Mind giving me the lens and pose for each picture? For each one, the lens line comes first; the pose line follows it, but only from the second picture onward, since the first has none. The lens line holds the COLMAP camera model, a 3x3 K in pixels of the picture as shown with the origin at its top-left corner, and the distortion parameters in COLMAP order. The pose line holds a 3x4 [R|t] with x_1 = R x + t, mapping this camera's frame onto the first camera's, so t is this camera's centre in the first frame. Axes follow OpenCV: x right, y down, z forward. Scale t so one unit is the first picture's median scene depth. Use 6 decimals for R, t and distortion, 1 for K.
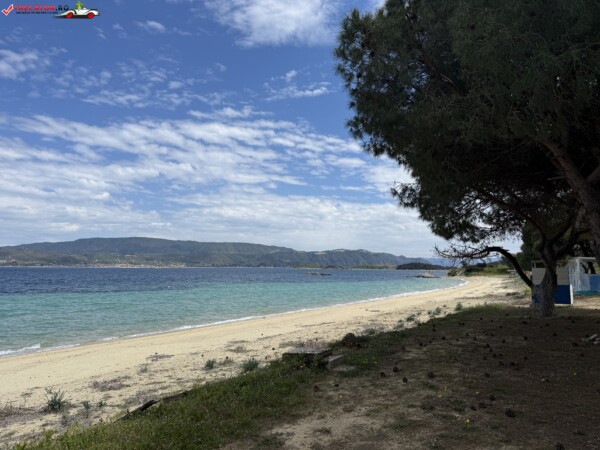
lens RADIAL K [[429.1, 0, 297.6], [0, 429.1, 235.1], [0, 0, 1]] dist [0.055088, -0.055344]
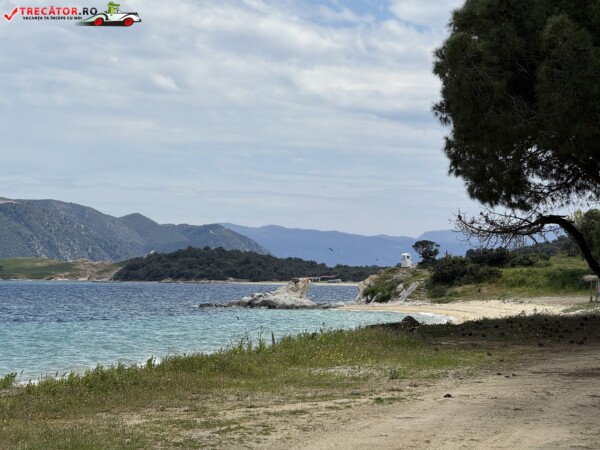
lens RADIAL K [[2124.4, 0, 302.7], [0, 2124.4, 225.3], [0, 0, 1]] dist [0.324559, 0.000000]
pose [[0.950186, 0.009713, 0.311532, -0.764521], [-0.026467, 0.998419, 0.049595, -0.093742], [-0.310558, -0.055370, 0.948940, -1.630668]]
